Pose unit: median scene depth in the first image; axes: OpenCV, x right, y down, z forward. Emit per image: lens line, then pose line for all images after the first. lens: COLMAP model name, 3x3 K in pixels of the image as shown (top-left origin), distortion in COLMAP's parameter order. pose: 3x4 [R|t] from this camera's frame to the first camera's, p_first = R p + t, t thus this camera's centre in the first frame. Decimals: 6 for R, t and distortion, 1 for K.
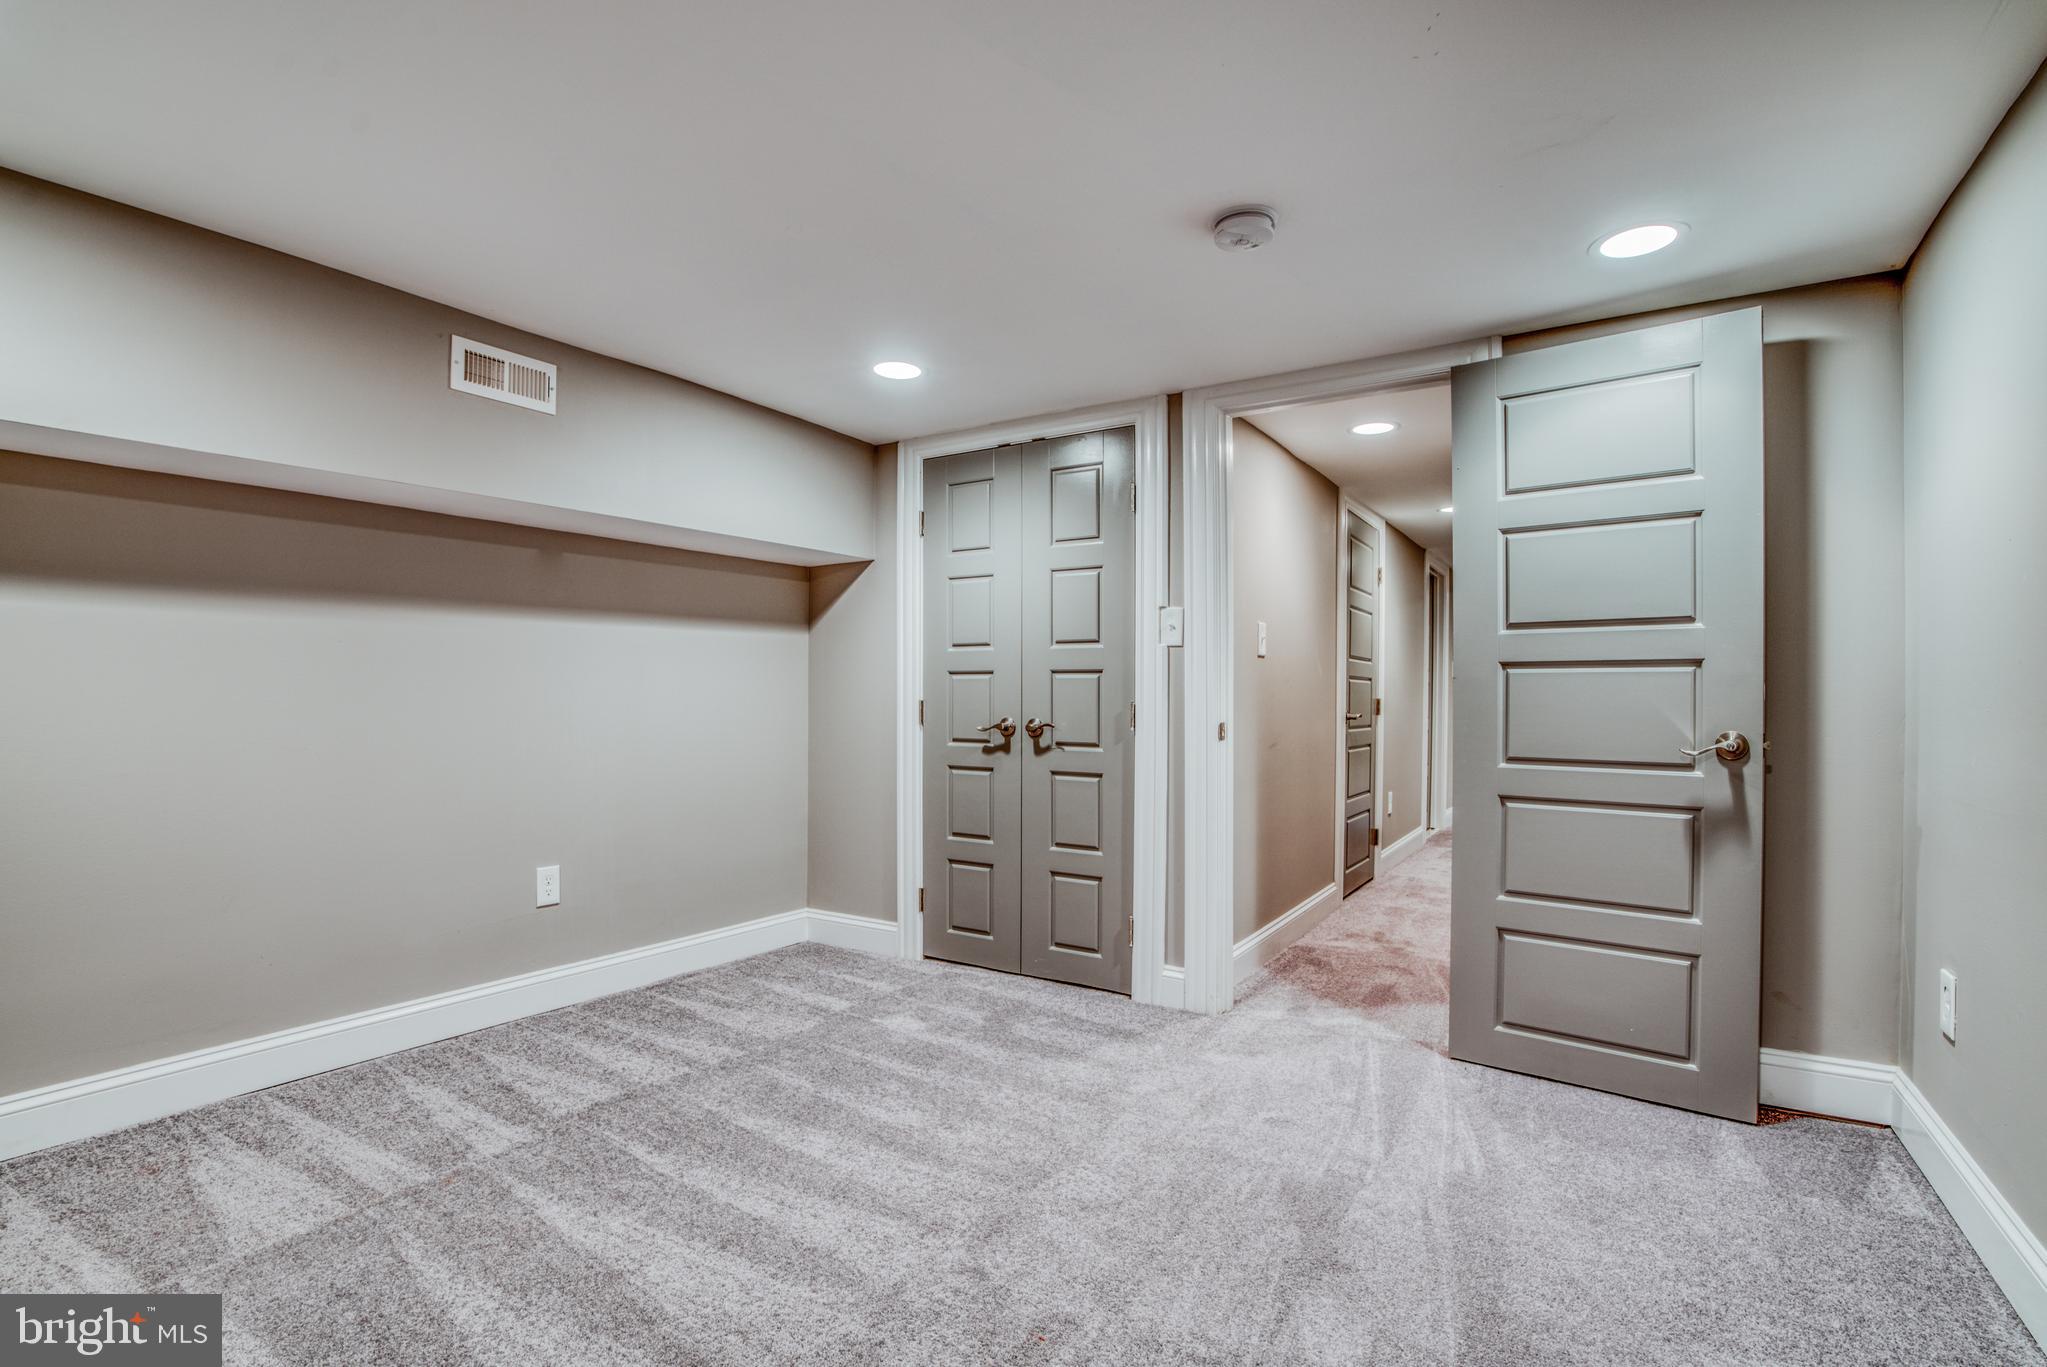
lens RADIAL K [[952.3, 0, 1004.9], [0, 952.3, 696.0], [0, 0, 1]] dist [-0.068932, 0.027712]
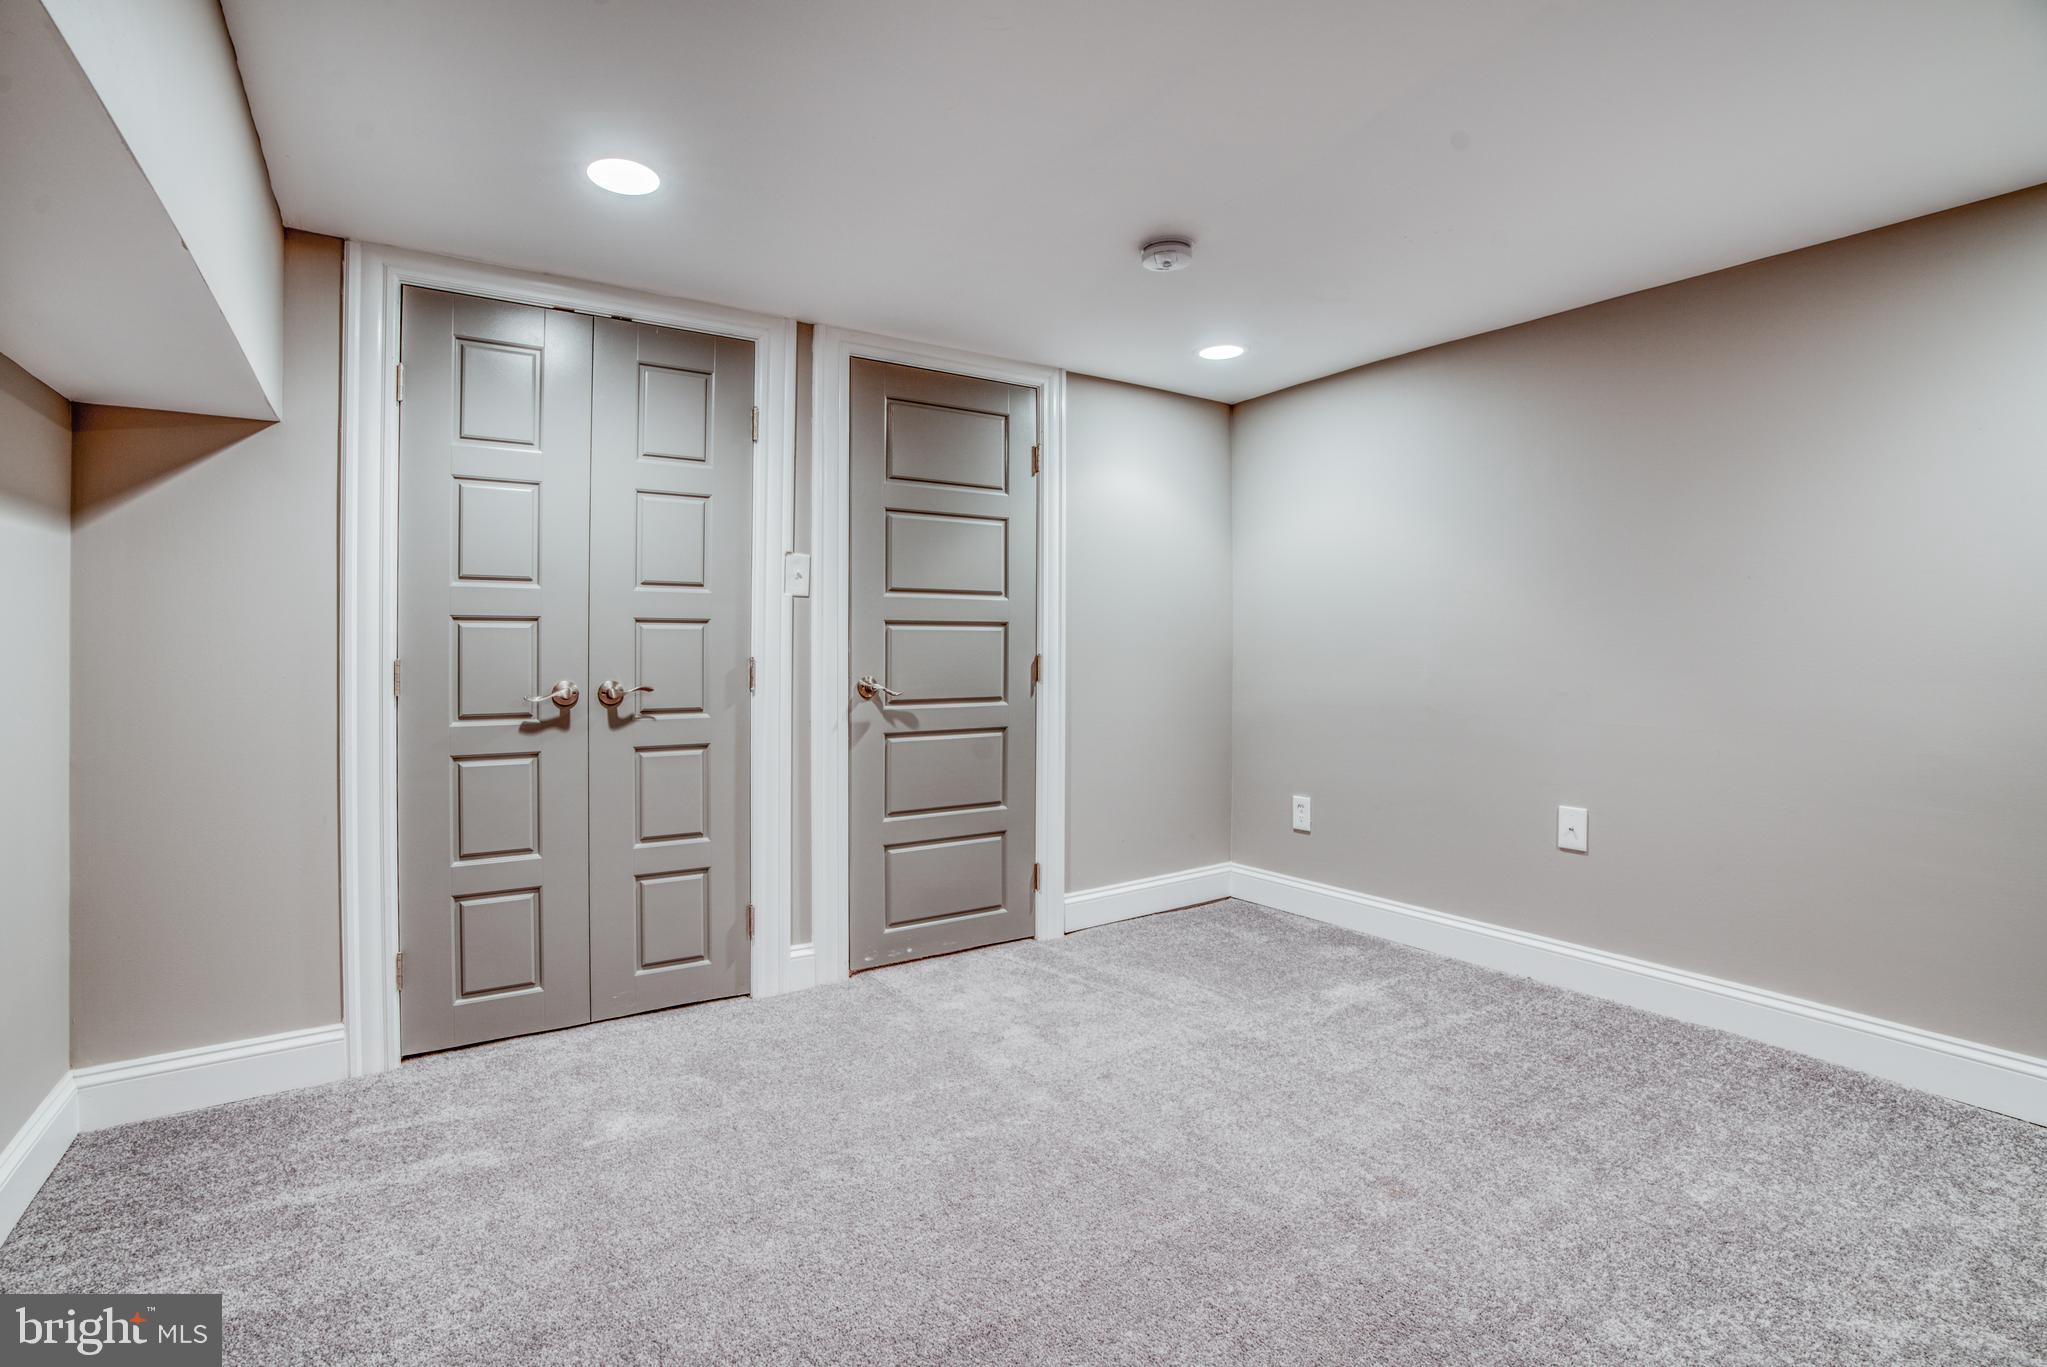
lens RADIAL K [[952.3, 0, 1004.9], [0, 952.3, 696.0], [0, 0, 1]] dist [-0.068932, 0.027712]
pose [[0.415349, -0.026907, 0.909264, -0.527563], [0.019874, 0.999592, 0.020502, 0.026598], [-0.909445, 0.009555, 0.415715, 0.402439]]
